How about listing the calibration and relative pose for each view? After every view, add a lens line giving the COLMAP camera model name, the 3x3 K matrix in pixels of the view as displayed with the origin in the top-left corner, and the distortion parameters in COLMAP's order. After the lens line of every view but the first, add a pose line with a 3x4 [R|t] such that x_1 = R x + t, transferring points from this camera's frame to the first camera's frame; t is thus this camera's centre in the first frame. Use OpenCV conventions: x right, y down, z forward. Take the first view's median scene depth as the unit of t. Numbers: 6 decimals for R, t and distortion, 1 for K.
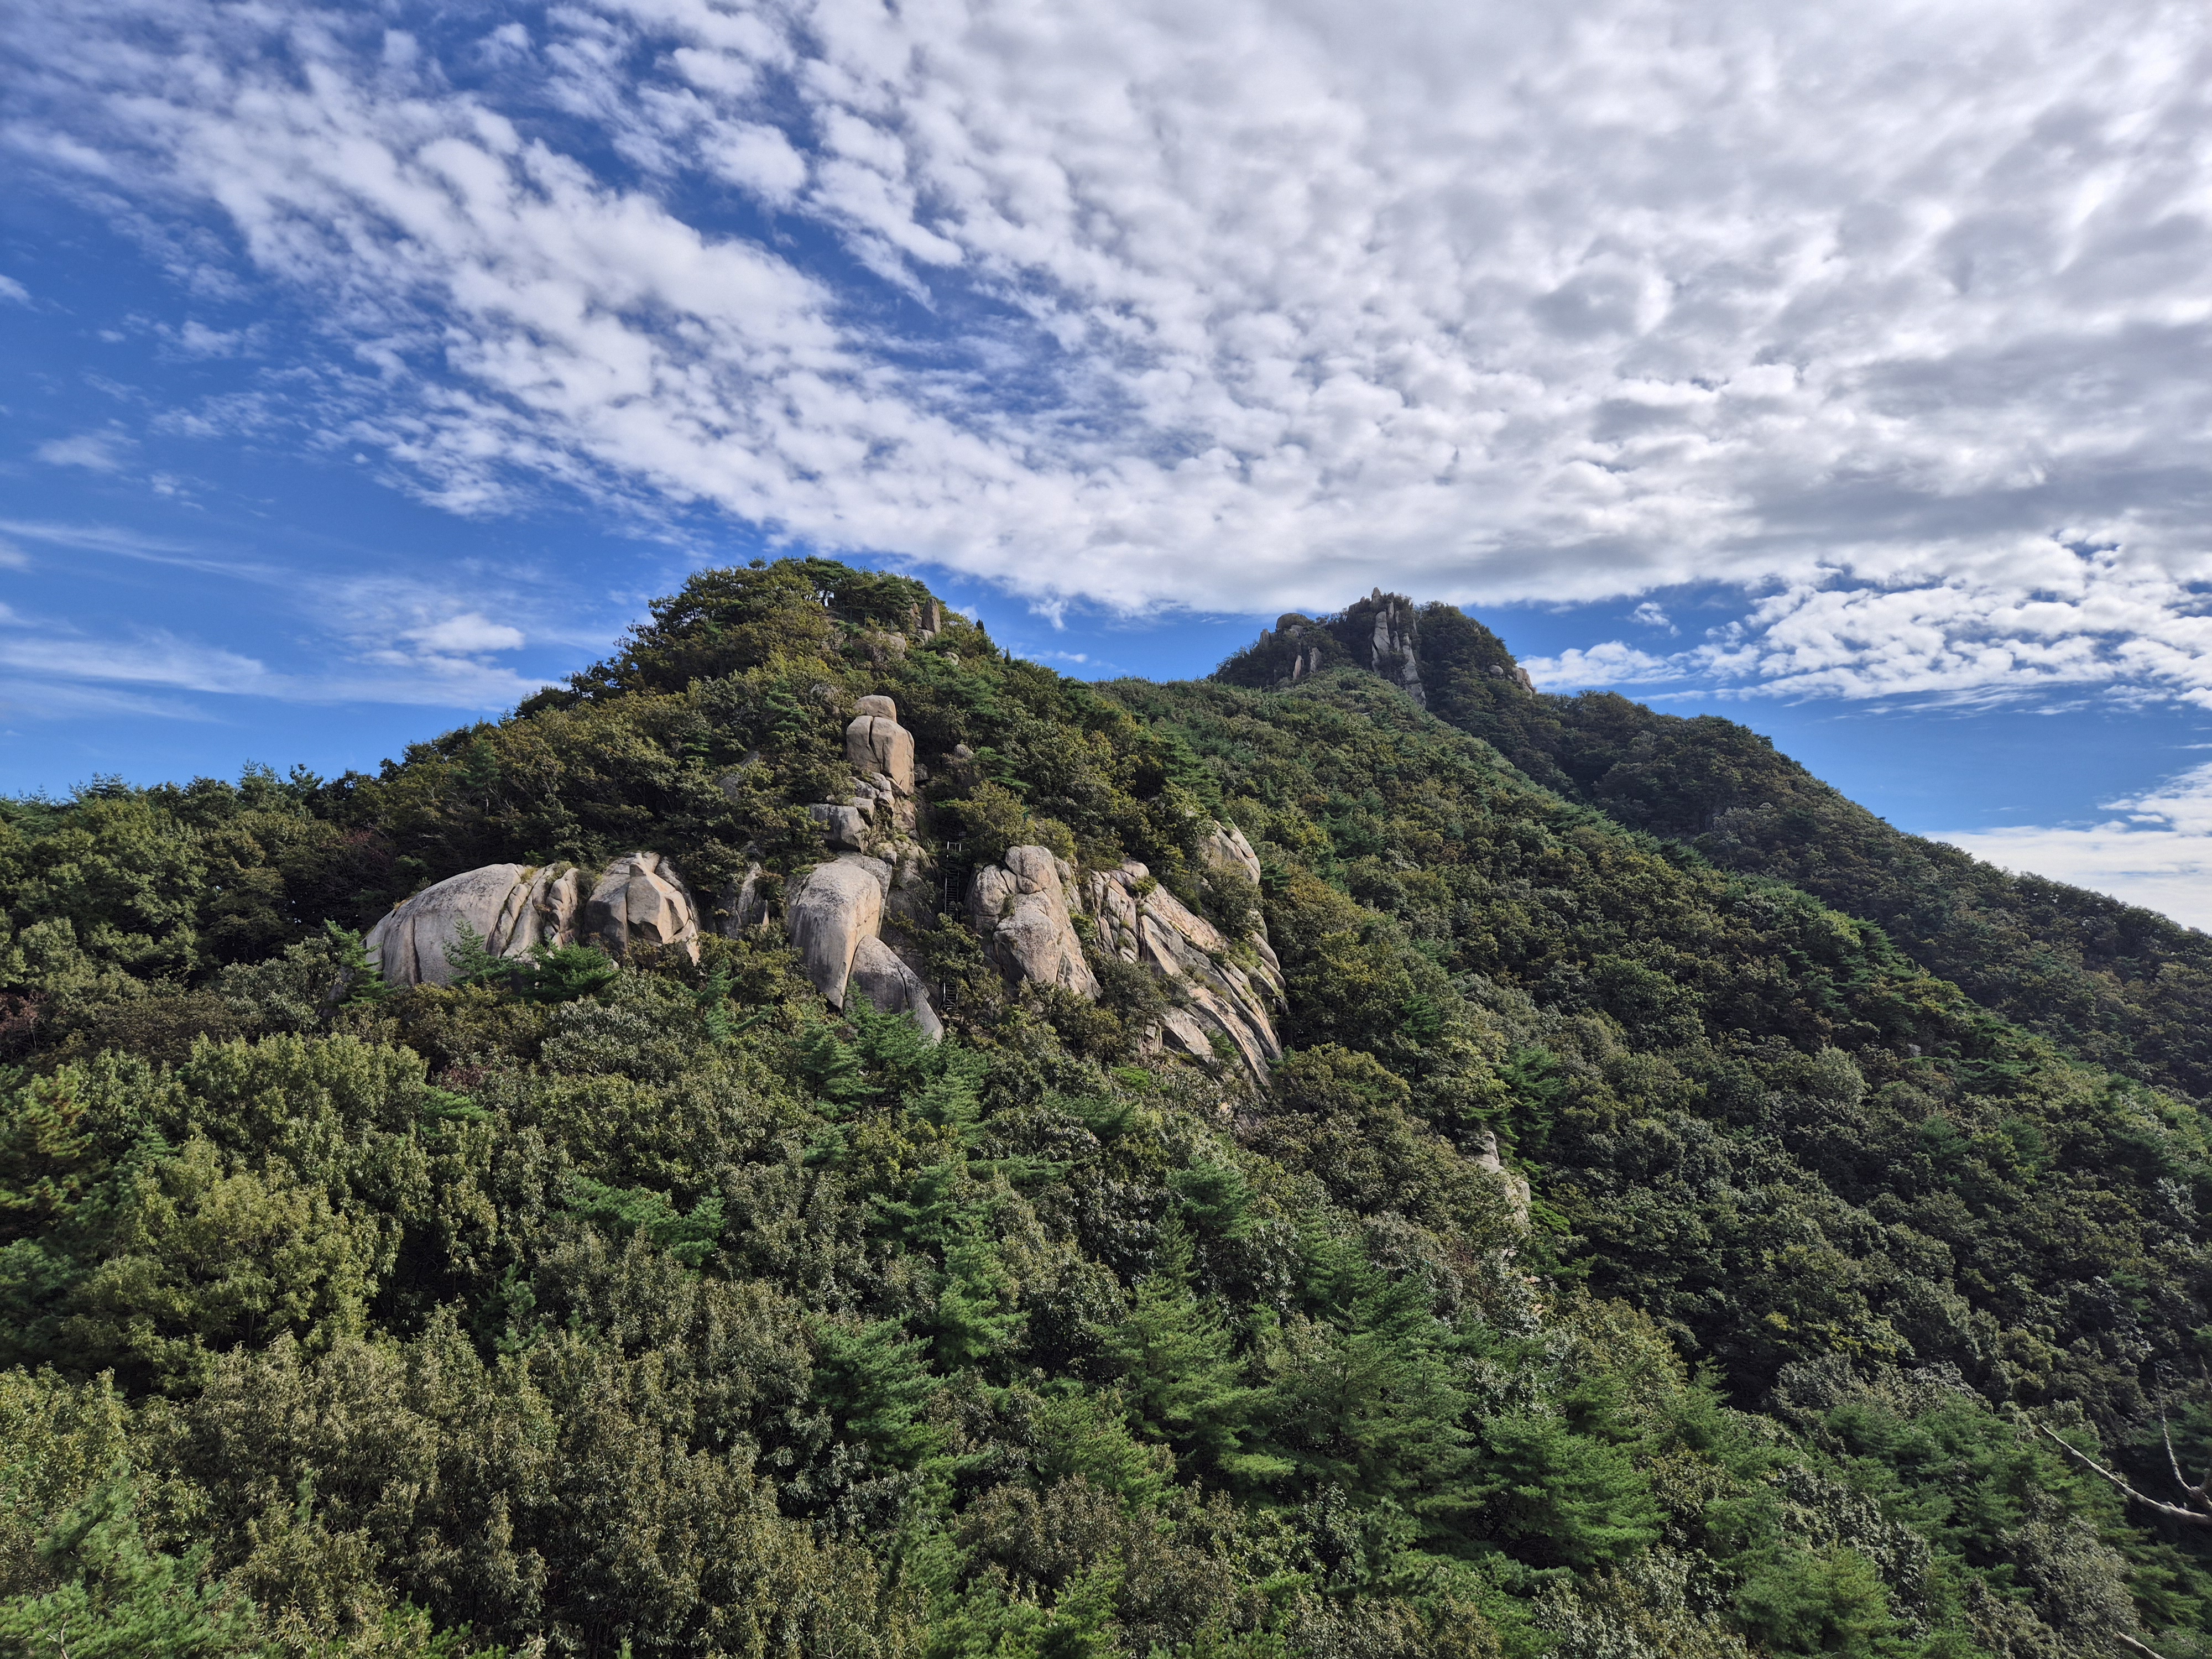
lens RADIAL K [[1510.6, 0, 1106.0], [0, 1510.6, 829.5], [0, 0, 1]] dist [0.088251, -0.085548]
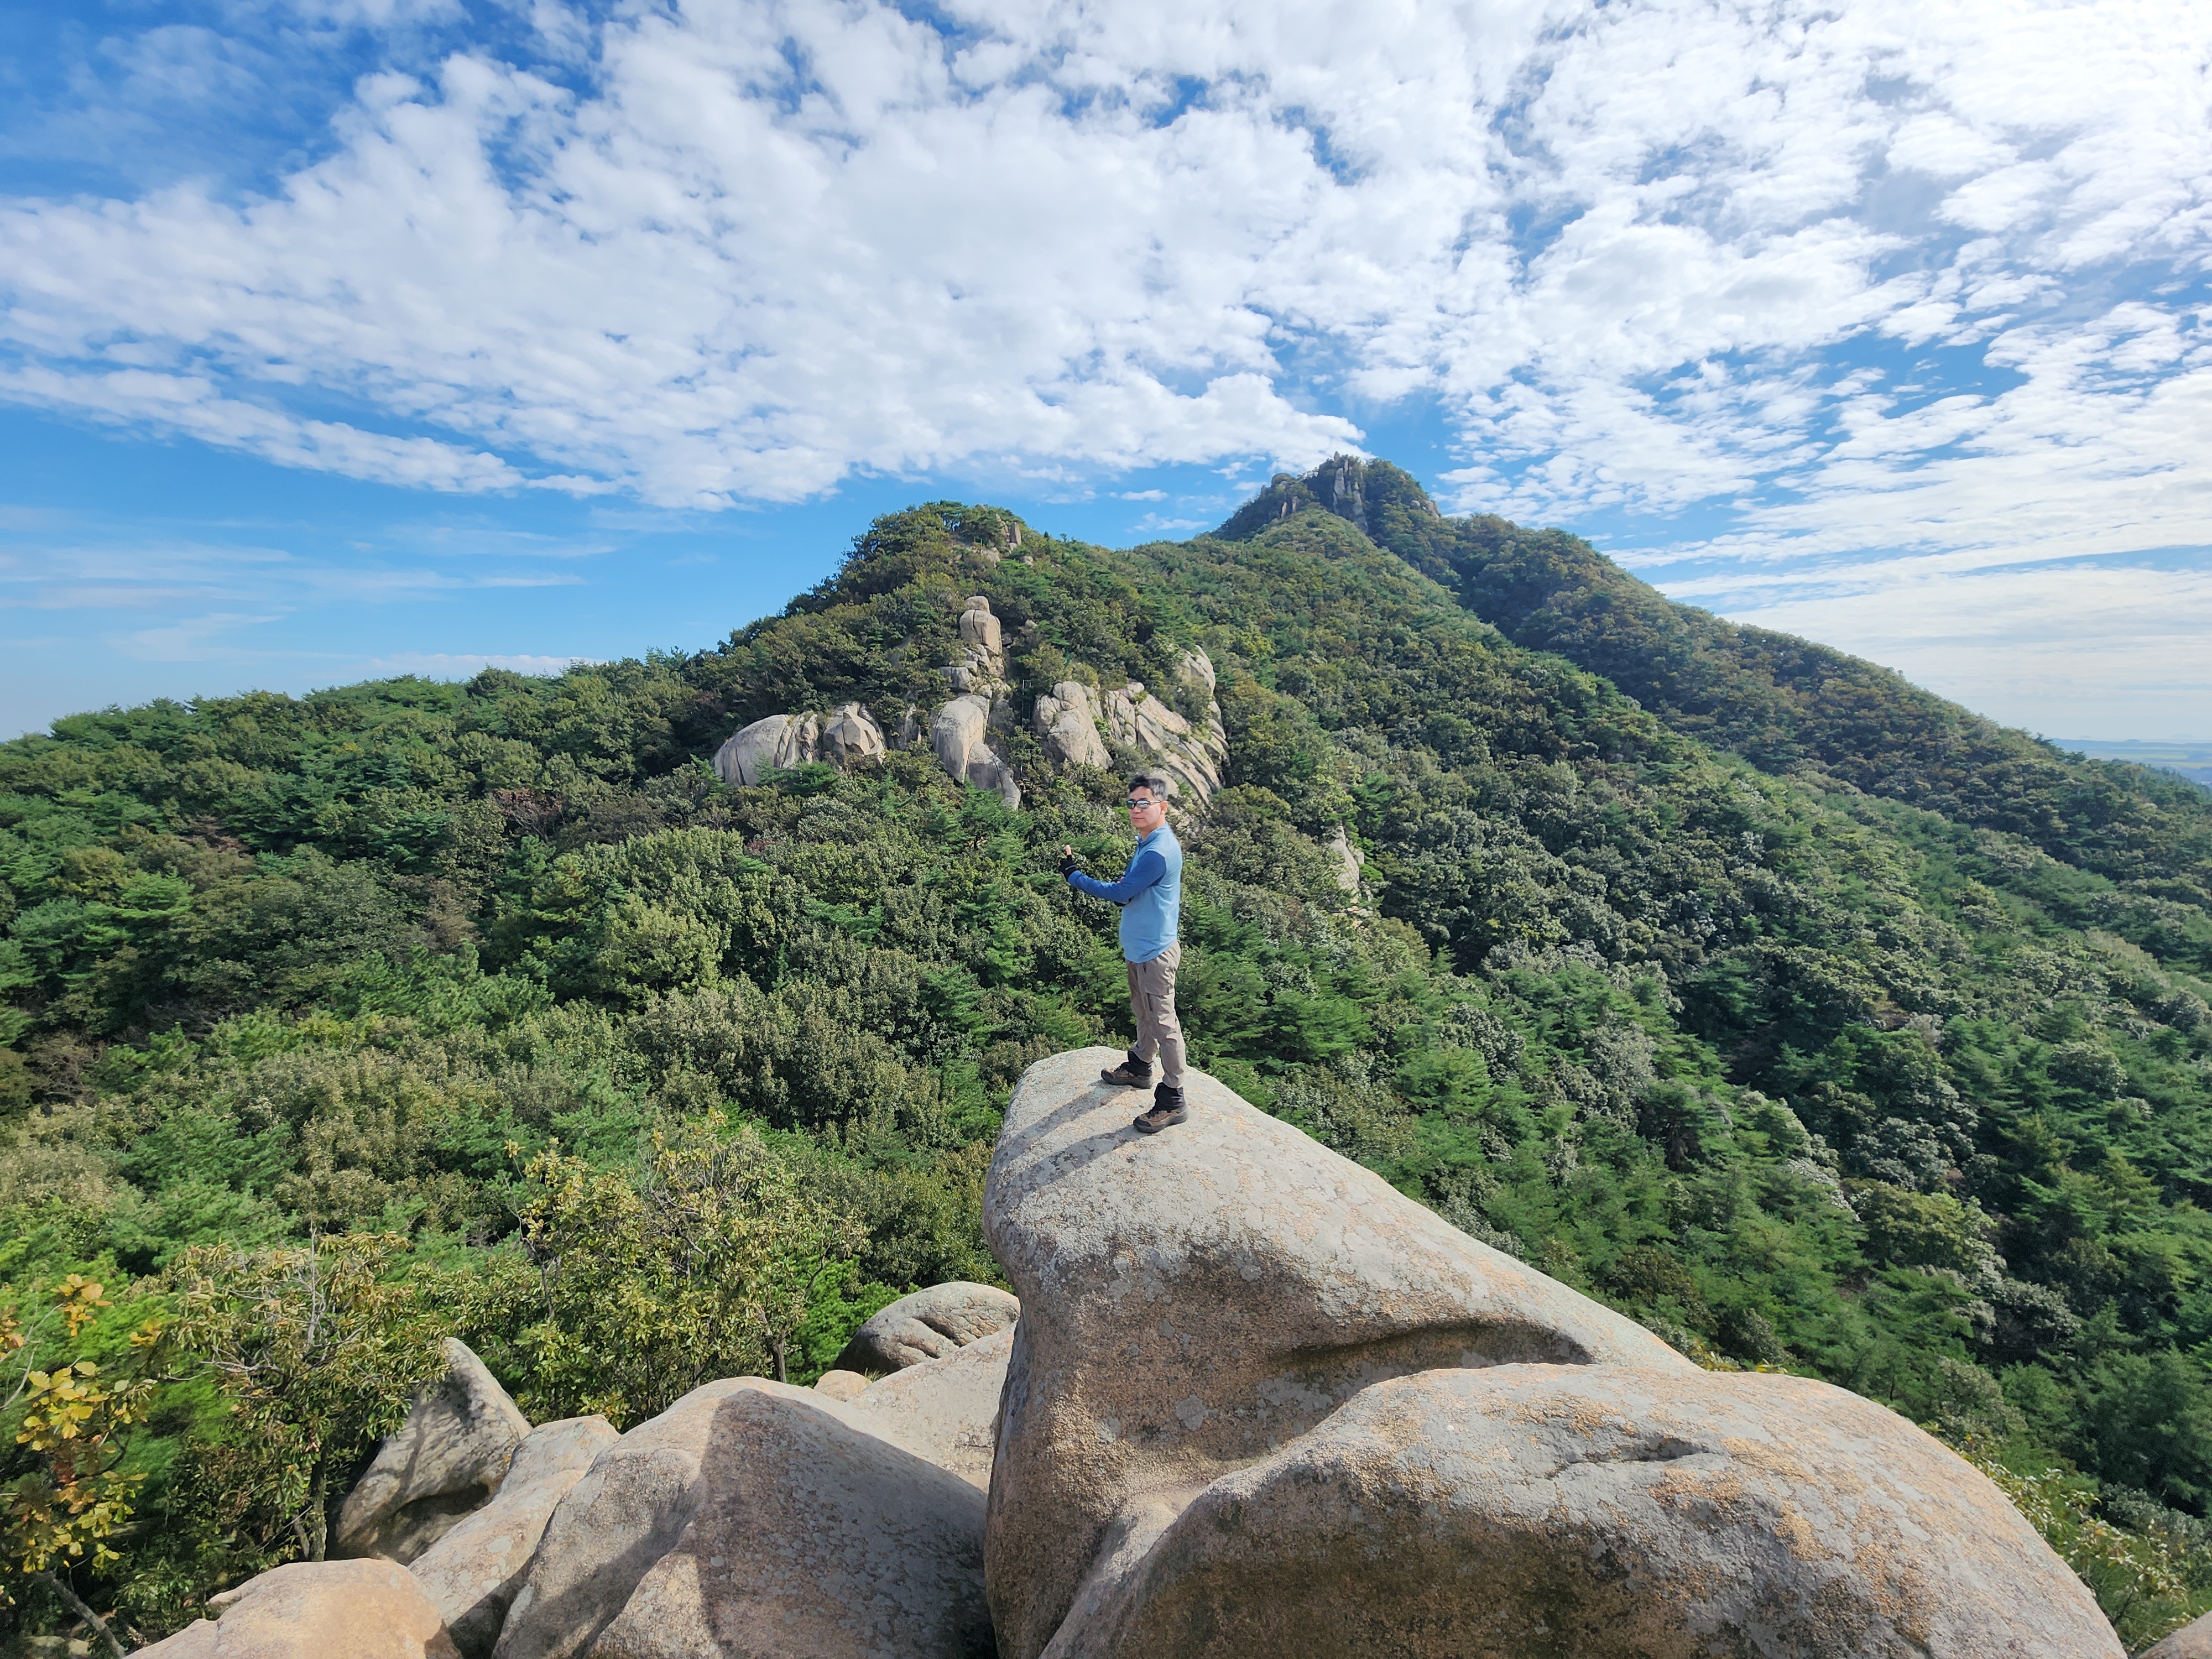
lens RADIAL K [[936.4, 0, 1106.0], [0, 936.4, 829.5], [0, 0, 1]] dist [0.000951, 0.000021]
pose [[0.995065, -0.036218, -0.092378, 0.091660], [0.056356, 0.972555, 0.225743, -0.068320], [0.081666, -0.229835, 0.969797, -0.092255]]
